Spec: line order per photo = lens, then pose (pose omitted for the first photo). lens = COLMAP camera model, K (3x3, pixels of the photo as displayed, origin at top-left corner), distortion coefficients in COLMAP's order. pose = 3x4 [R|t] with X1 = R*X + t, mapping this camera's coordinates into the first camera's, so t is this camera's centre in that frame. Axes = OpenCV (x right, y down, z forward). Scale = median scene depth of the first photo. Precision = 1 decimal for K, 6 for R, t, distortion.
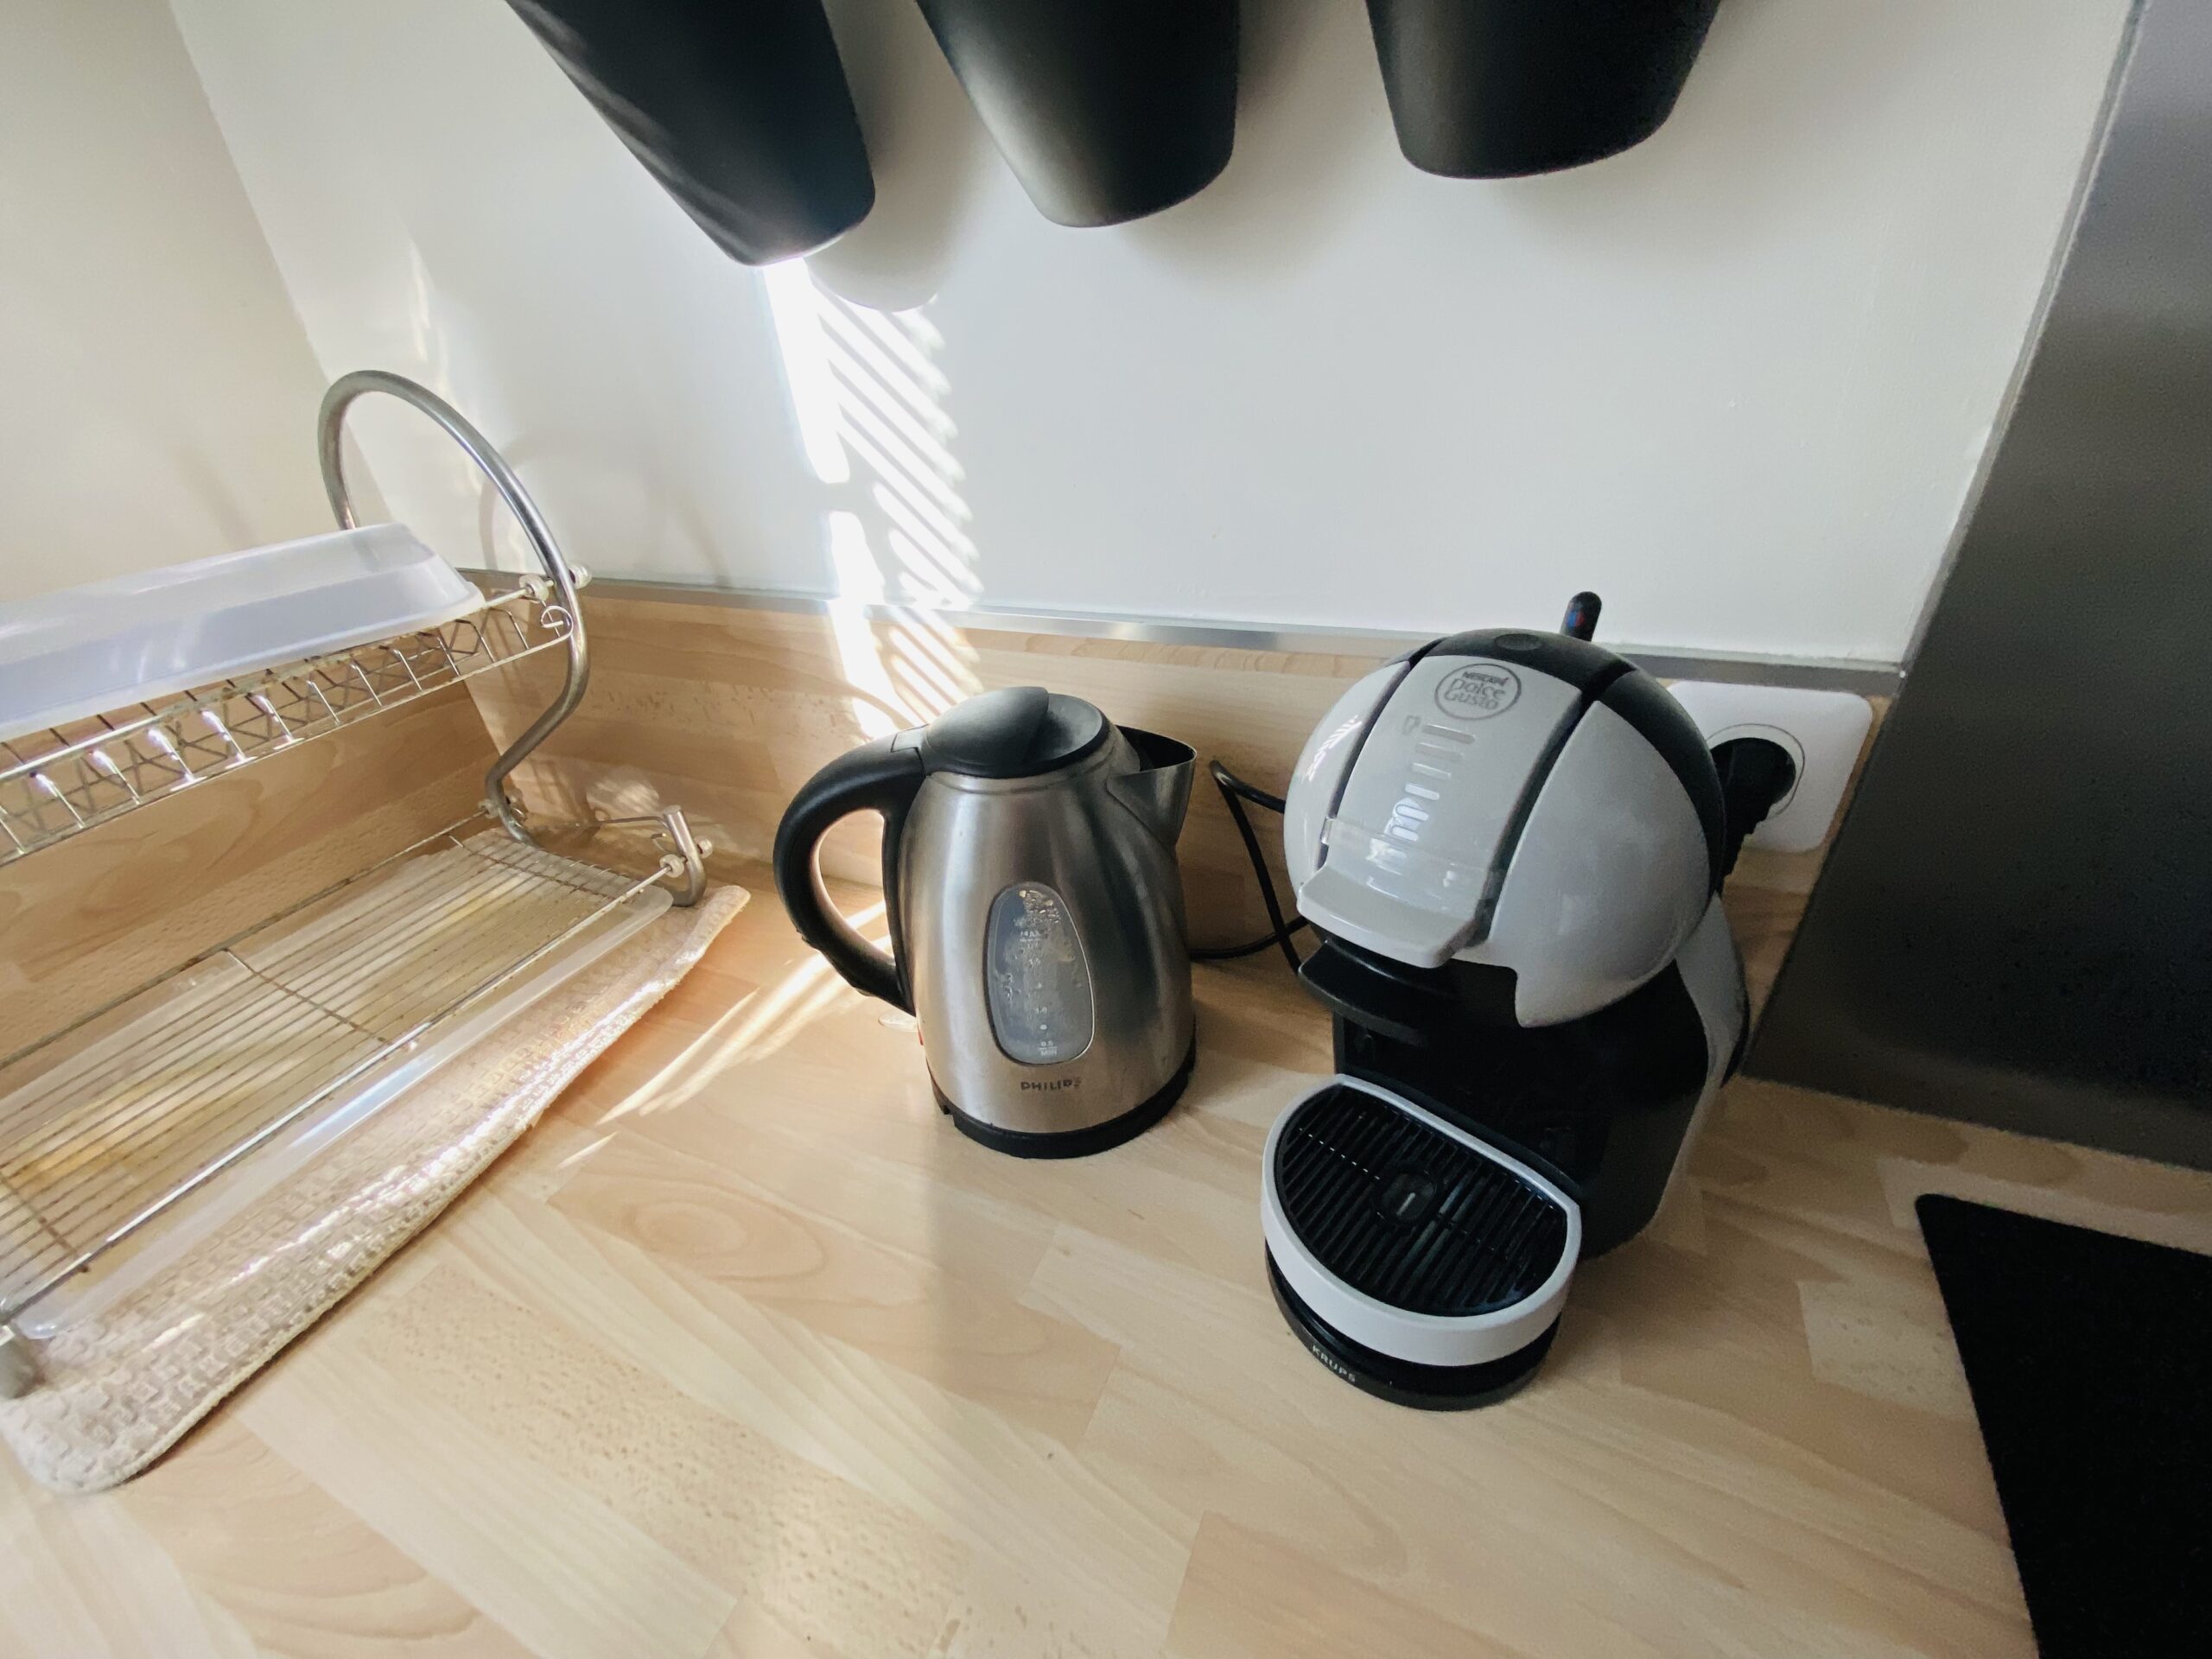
lens RADIAL K [[886.1, 0, 1102.0], [0, 886.1, 891.4], [0, 0, 1]] dist [-0.013927, -0.000173]
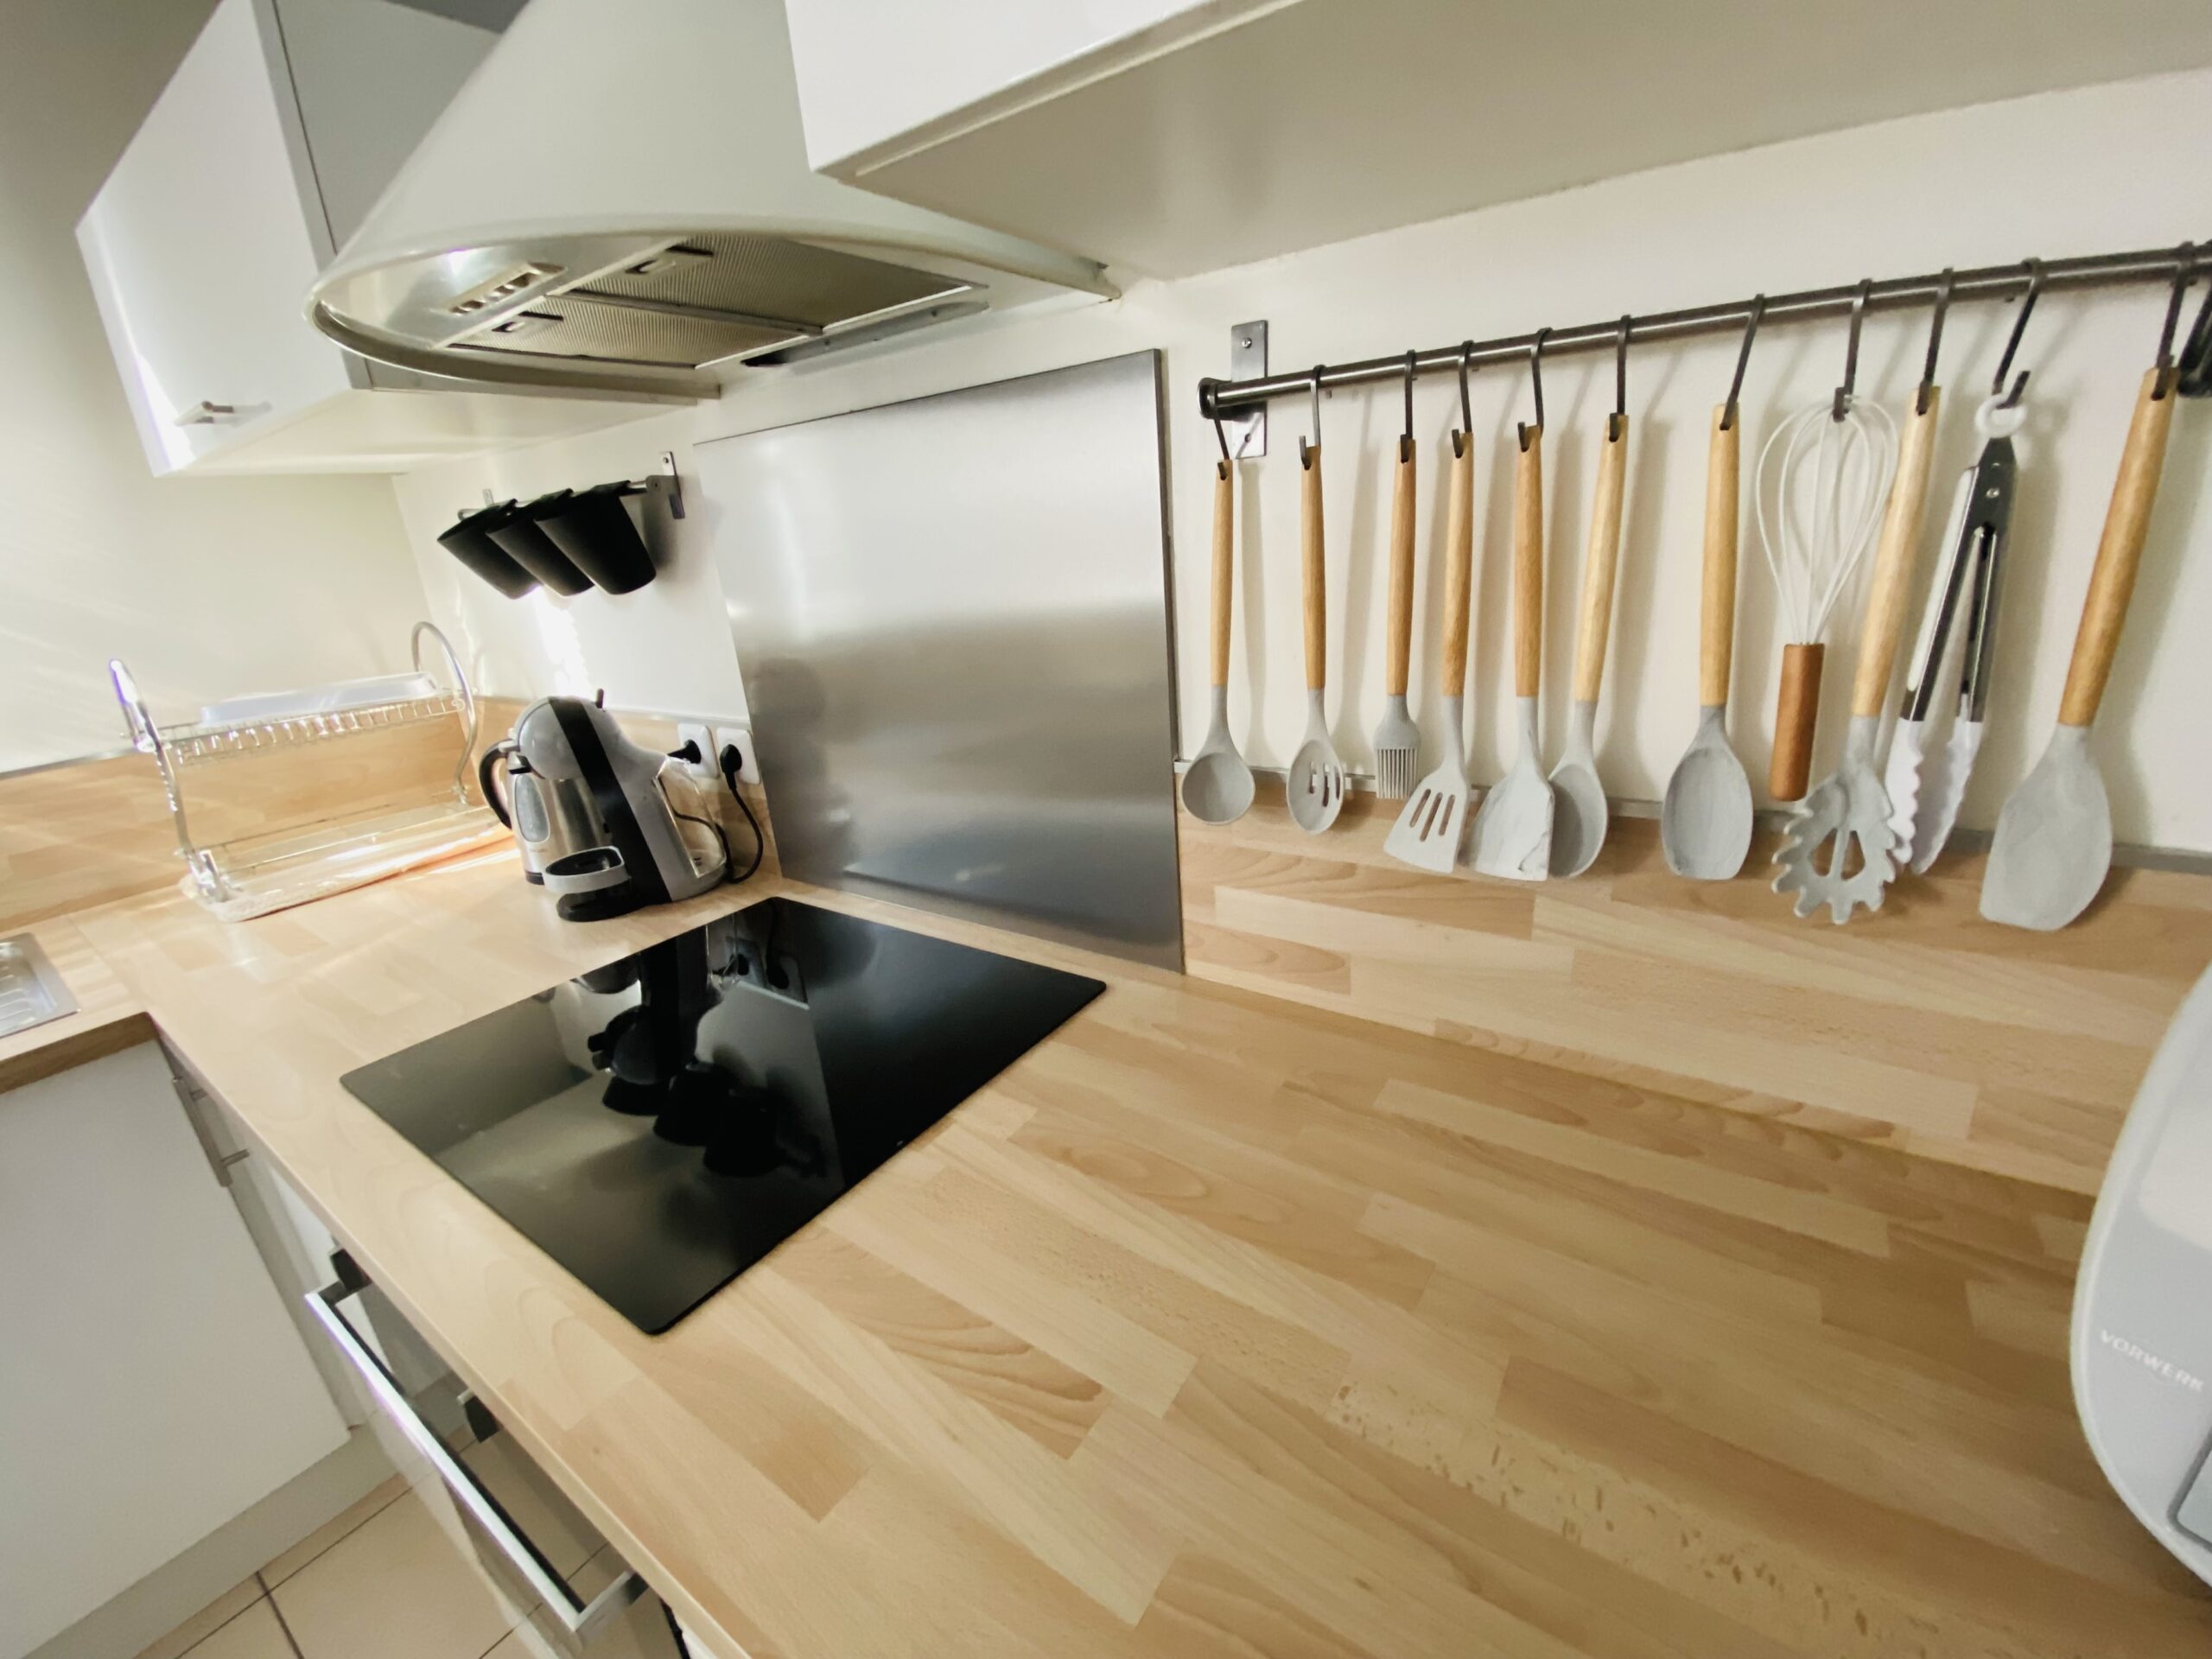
lens RADIAL K [[896.3, 0, 1106.0], [0, 896.3, 829.5], [0, 0, 1]] dist [-0.010465, -0.000216]
pose [[0.984454, 0.066457, -0.162588, 2.384676], [-0.103915, 0.966647, -0.234083, 0.677471], [0.141609, 0.247339, 0.958525, -1.695189]]
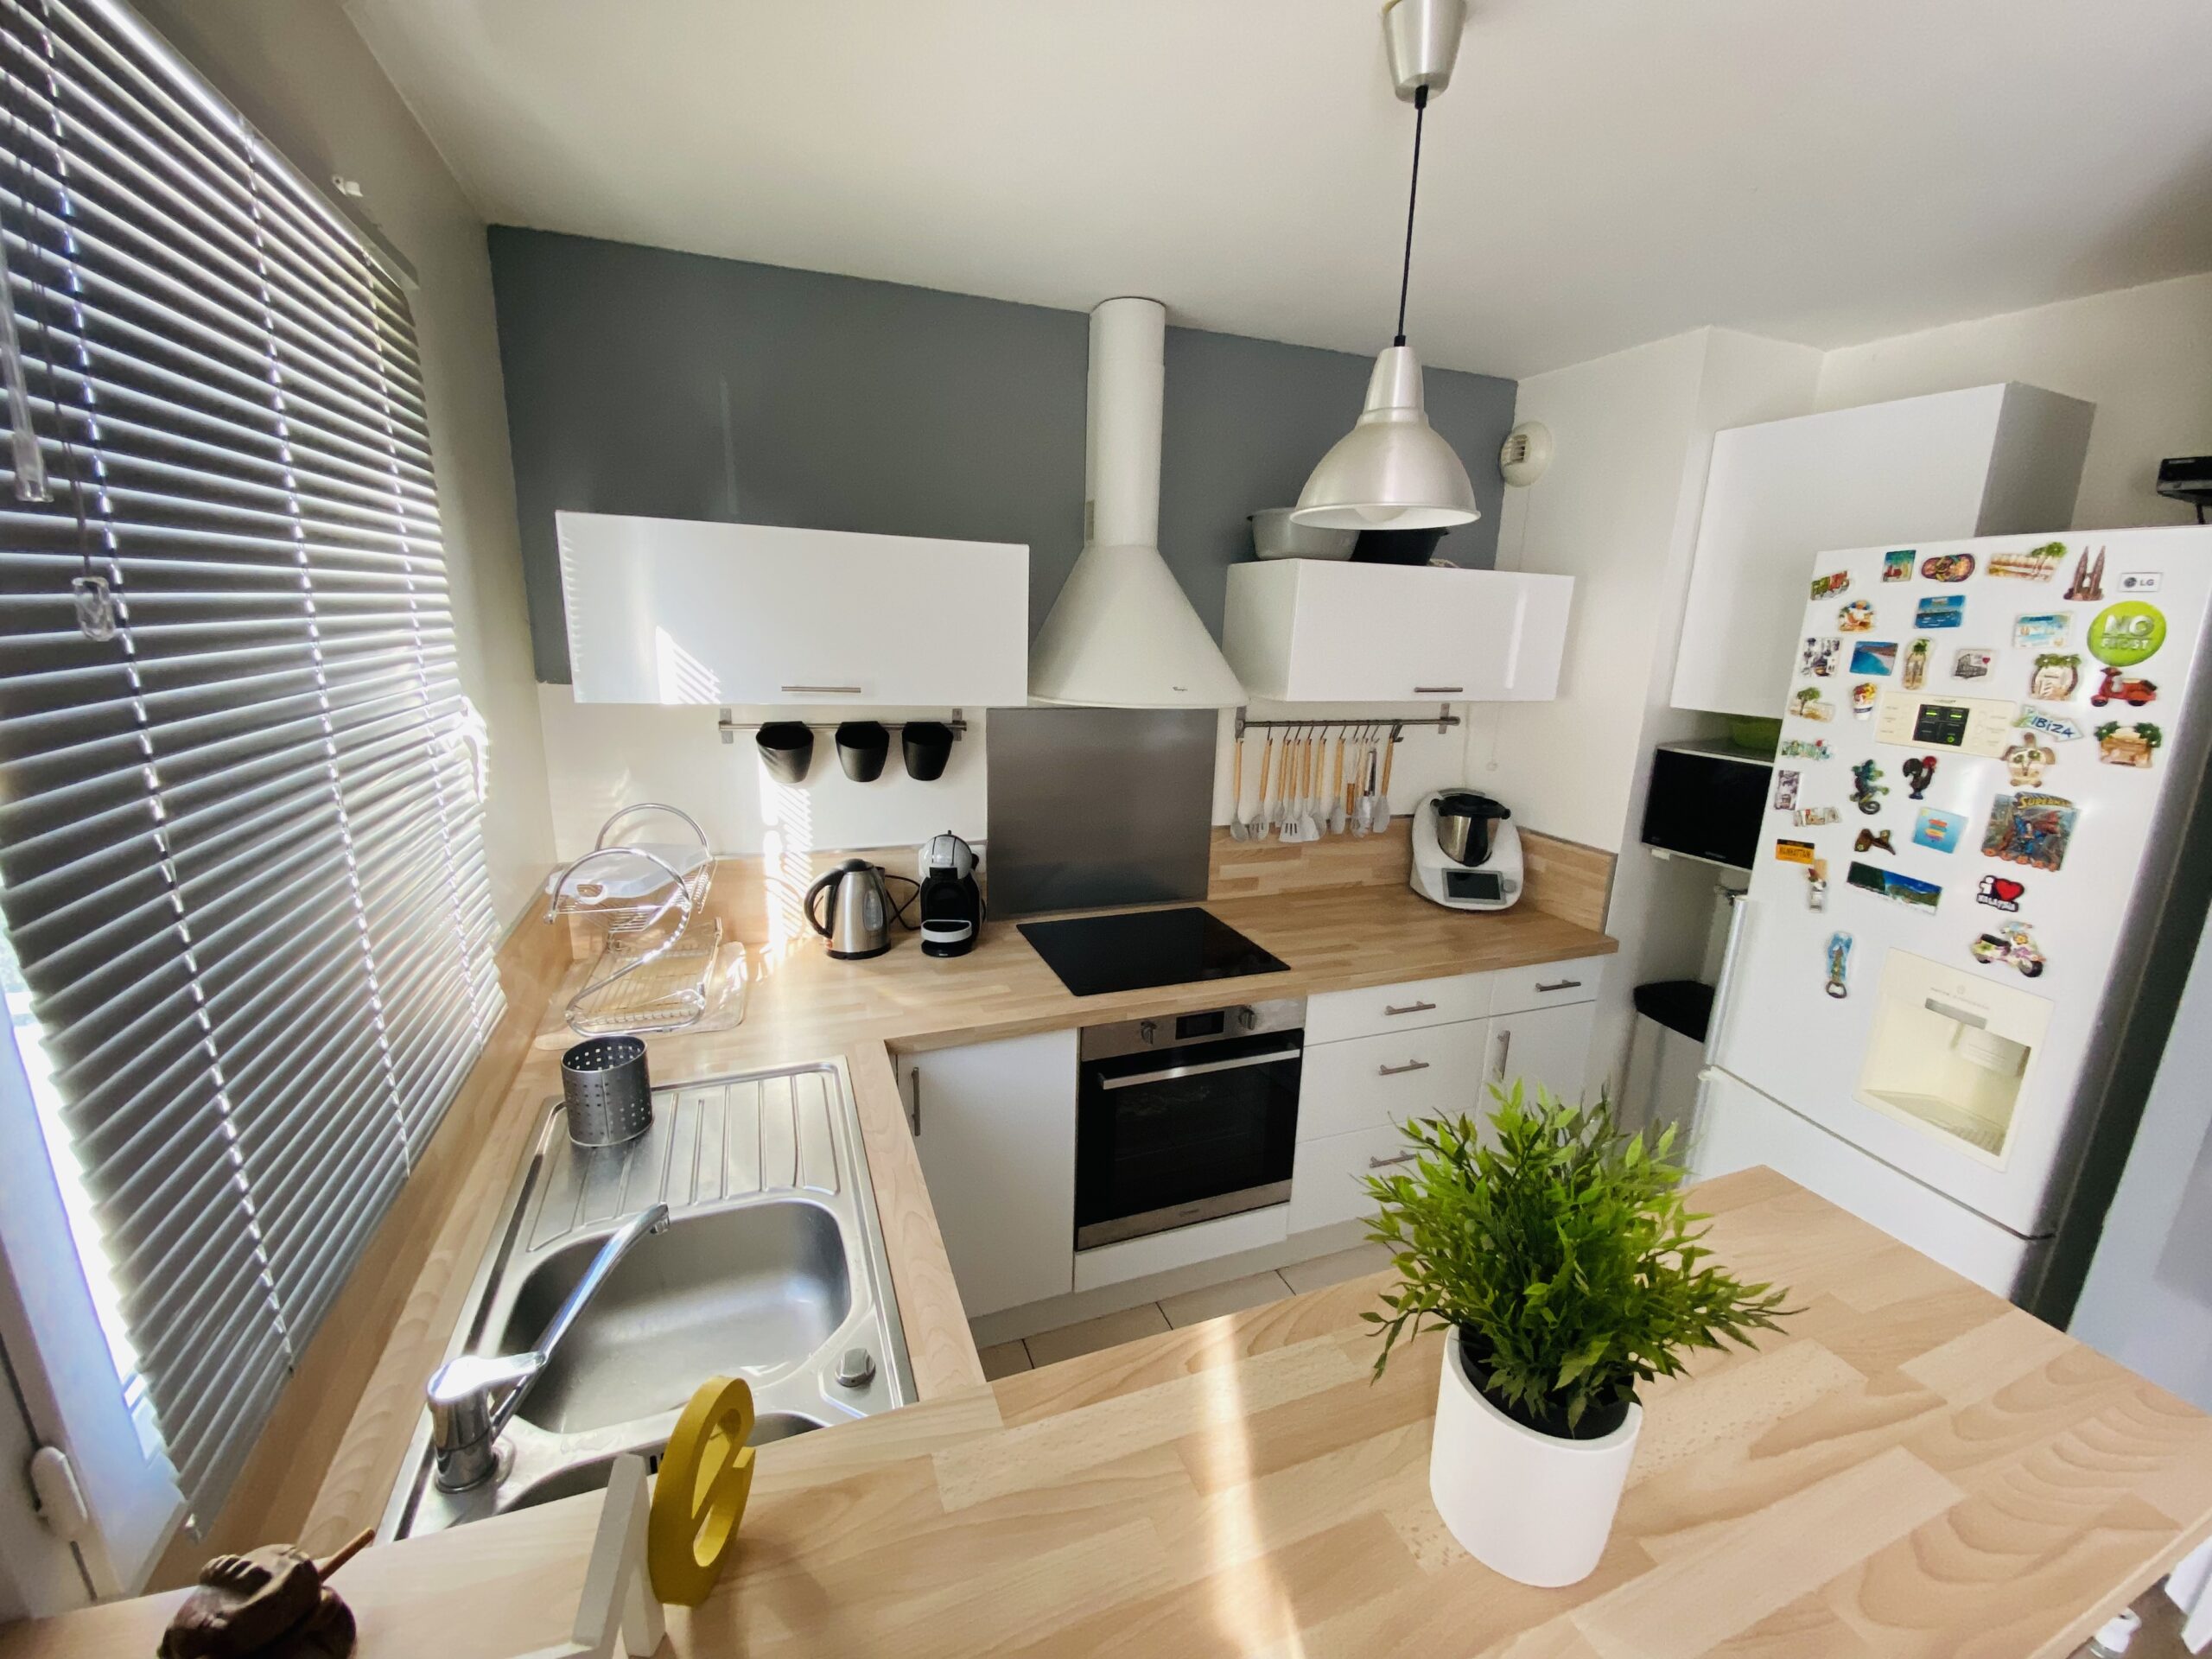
lens RADIAL K [[896.3, 0, 1106.0], [0, 896.3, 829.5], [0, 0, 1]] dist [-0.010465, -0.000216]
pose [[0.699697, -0.064692, 0.711504, -2.724764], [0.318001, 0.920000, -0.229075, 1.247564], [-0.639765, 0.386542, 0.664294, -3.419009]]
